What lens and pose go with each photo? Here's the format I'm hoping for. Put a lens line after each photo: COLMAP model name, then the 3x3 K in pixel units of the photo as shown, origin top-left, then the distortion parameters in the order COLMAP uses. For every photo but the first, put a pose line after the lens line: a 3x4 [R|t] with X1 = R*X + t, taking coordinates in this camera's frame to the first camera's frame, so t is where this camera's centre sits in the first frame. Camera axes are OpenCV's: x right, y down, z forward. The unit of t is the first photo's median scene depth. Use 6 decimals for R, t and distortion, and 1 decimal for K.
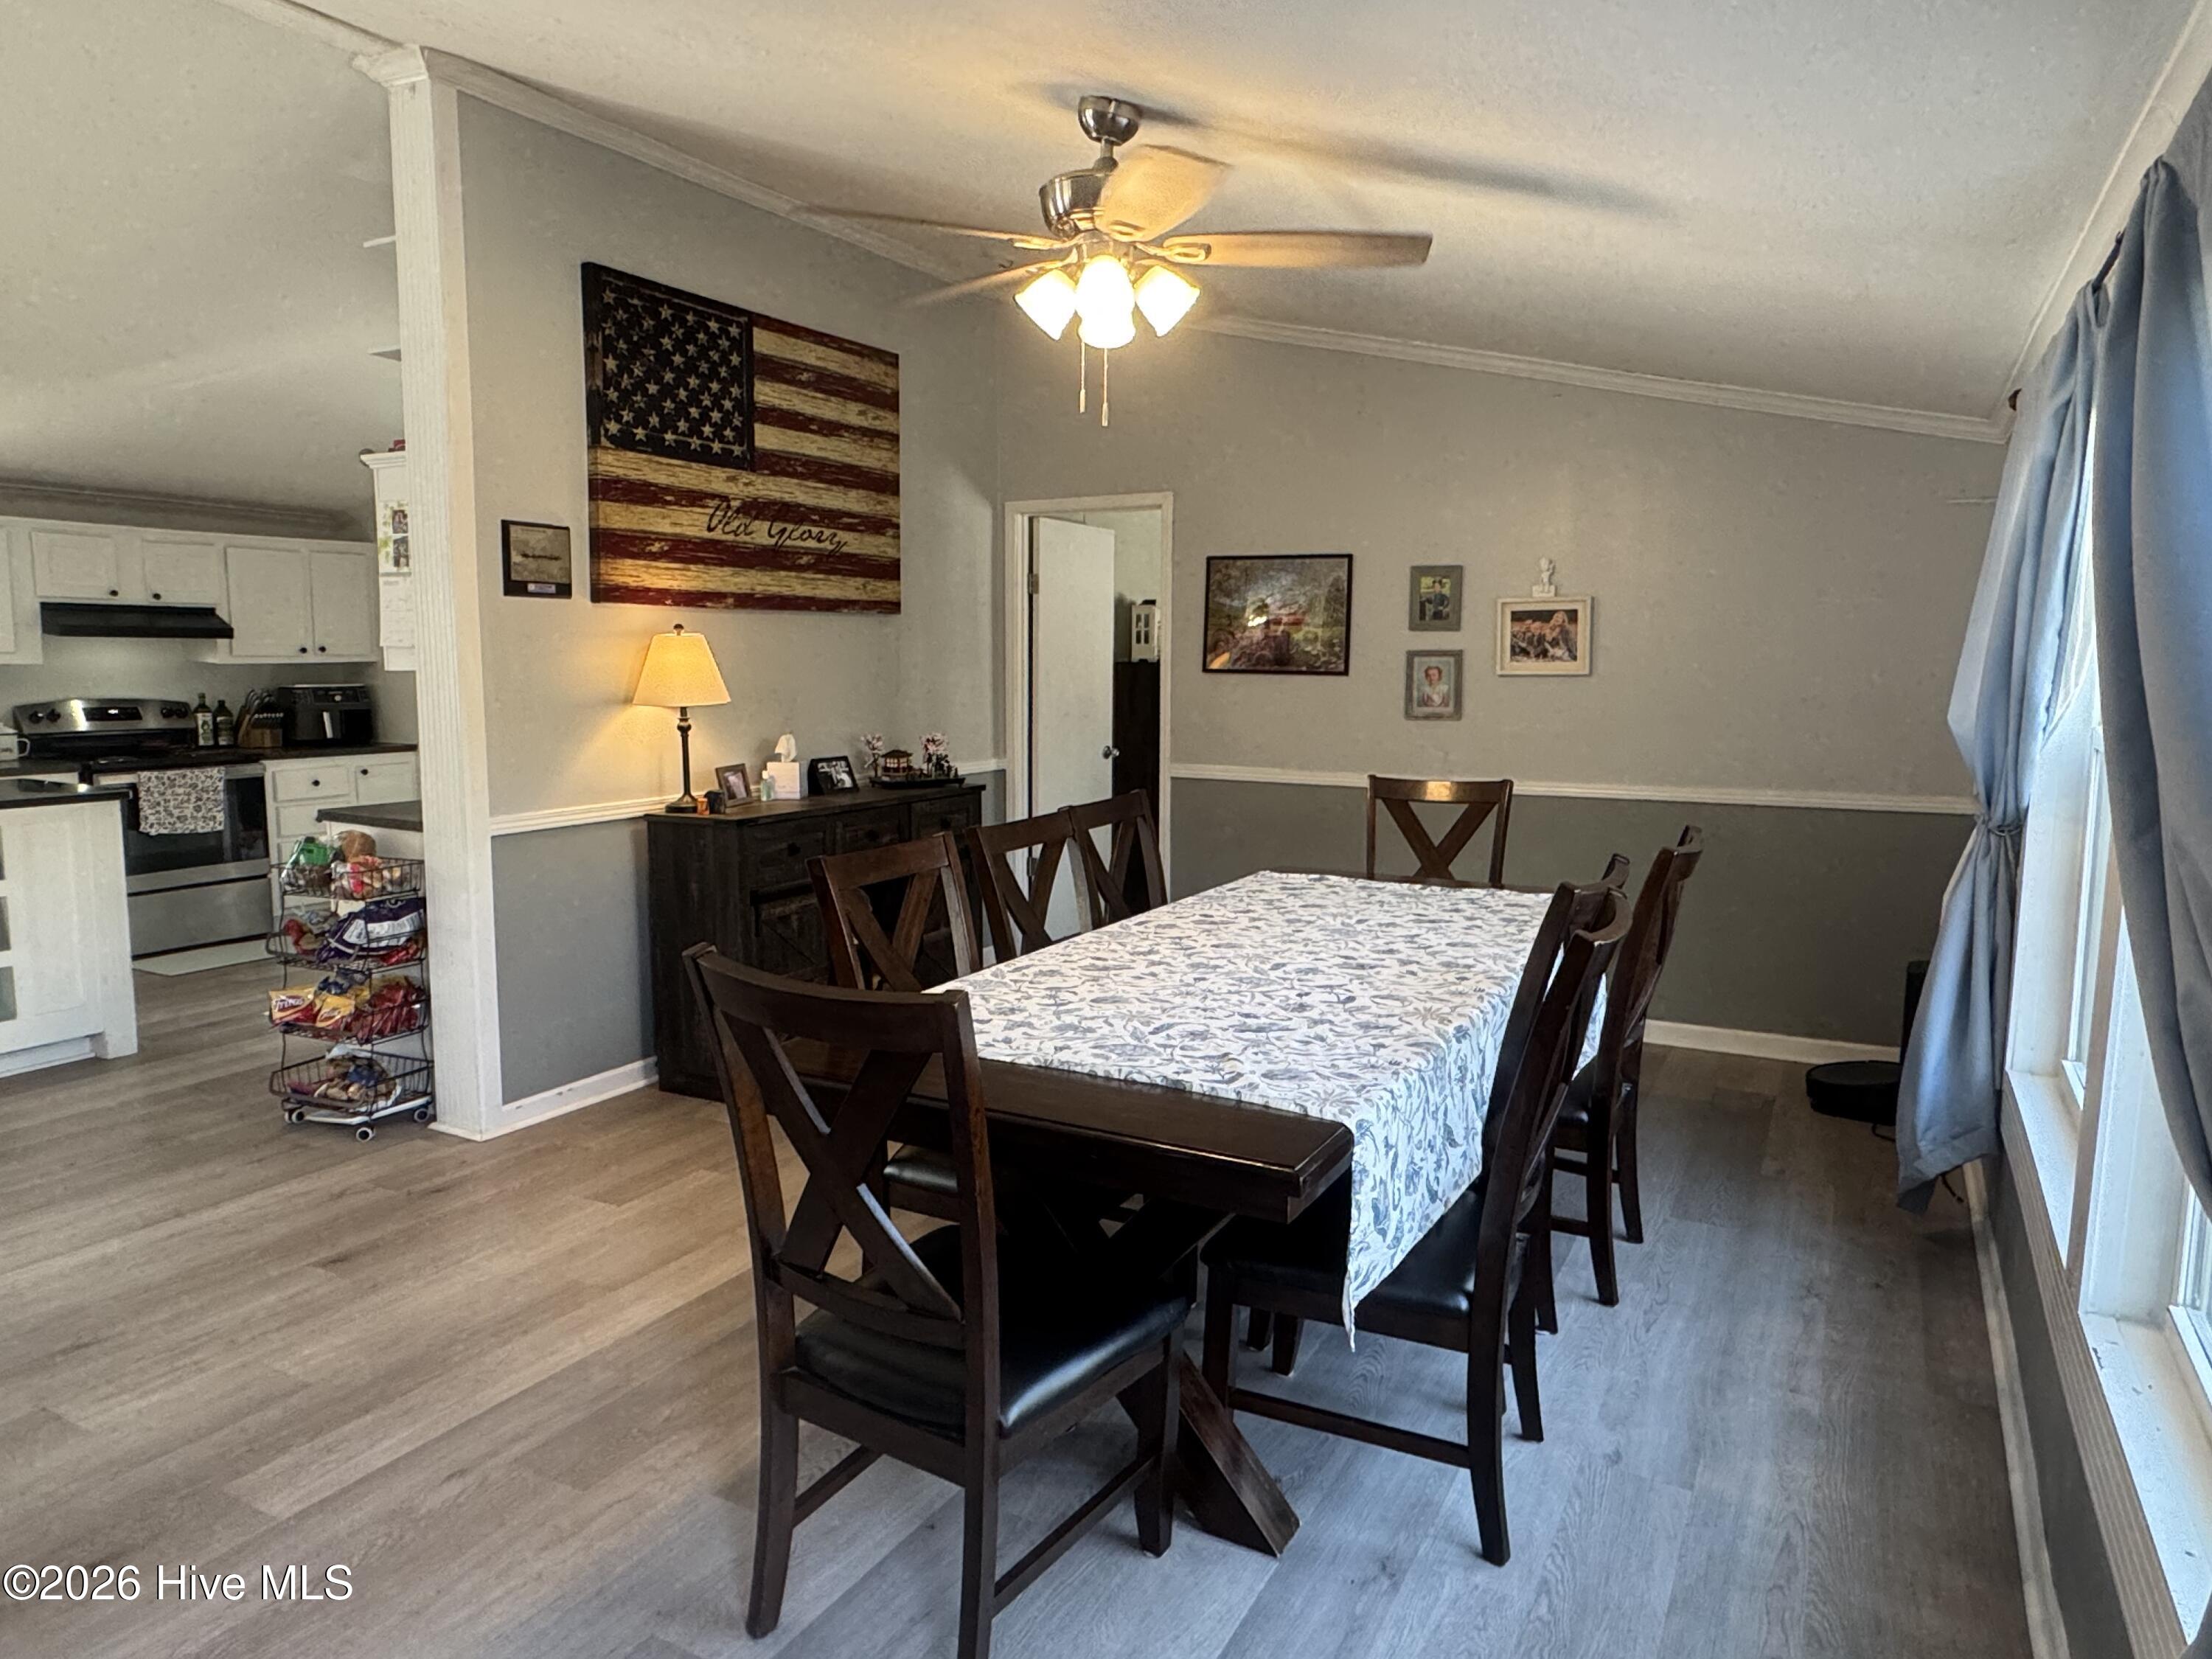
lens RADIAL K [[1414.7, 0, 1106.0], [0, 1414.7, 829.5], [0, 0, 1]] dist [-0.015382, -0.000167]
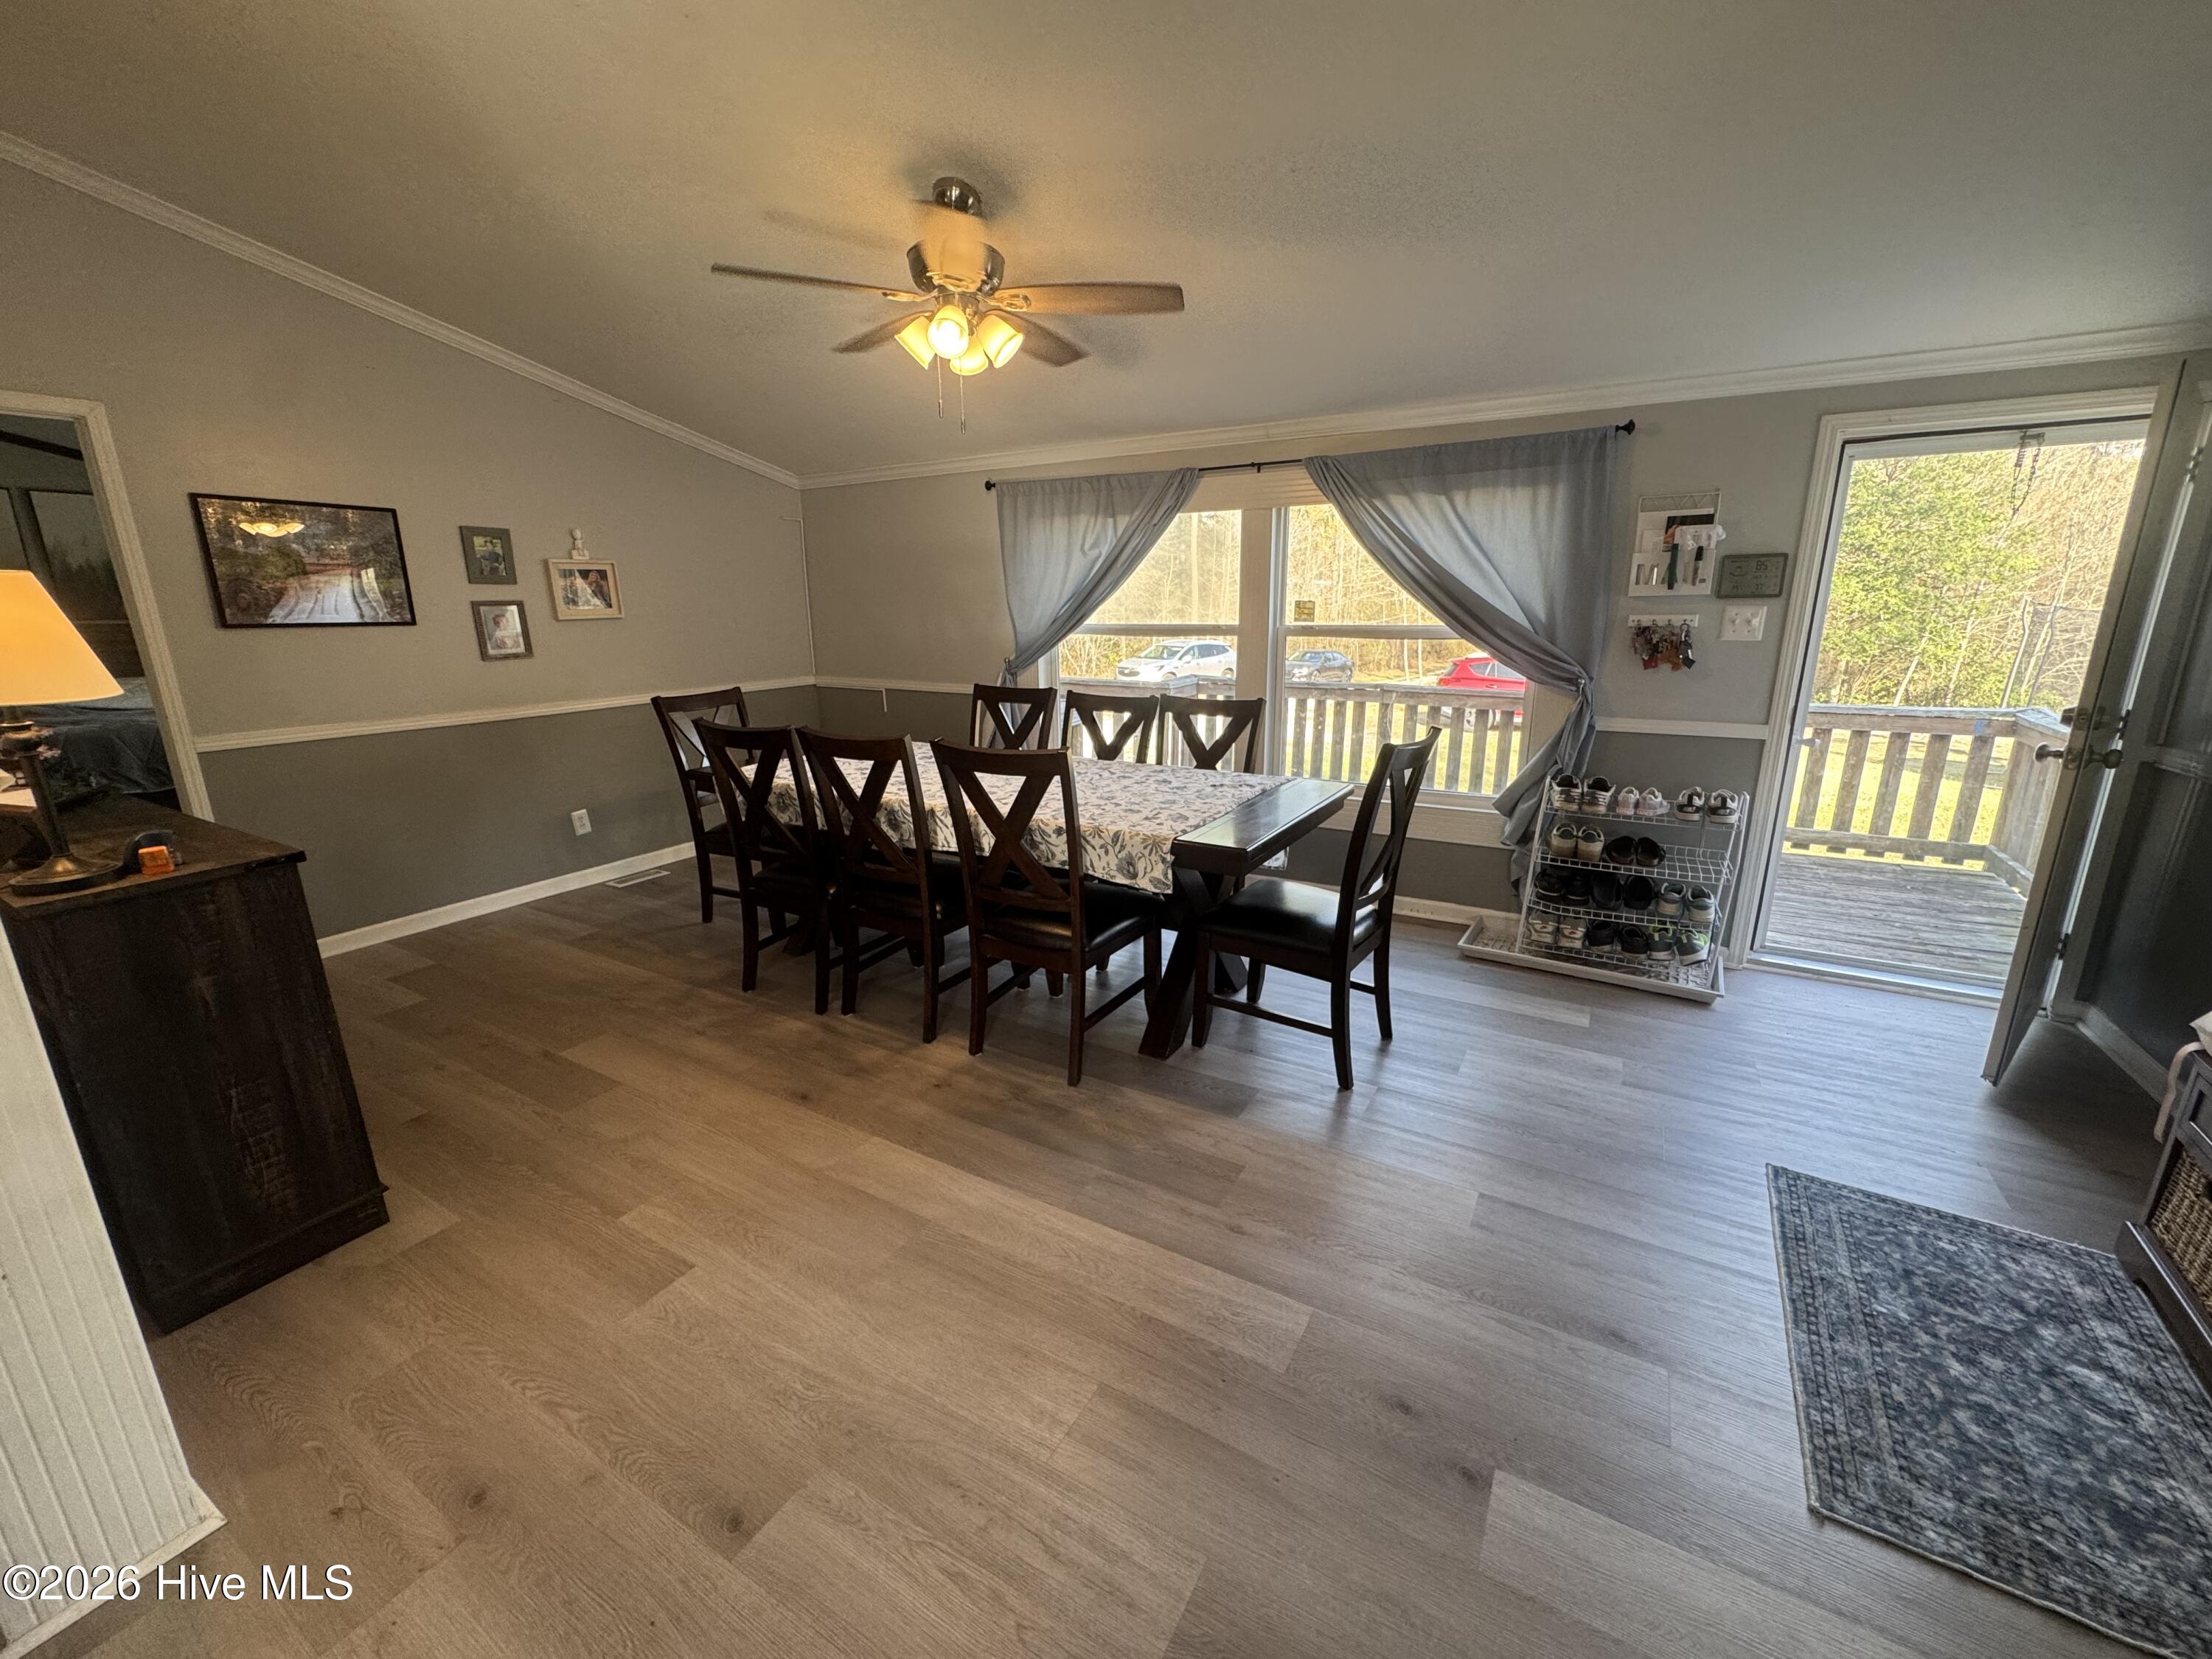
lens RADIAL K [[880.9, 0, 1101.2], [0, 880.9, 829.1], [0, 0, 1]] dist [0.000678, 0.000128]
pose [[0.032707, -0.257592, 0.965700, -0.534724], [0.128141, 0.959324, 0.251552, -0.063116], [-0.991217, 0.115518, 0.064384, 0.465619]]
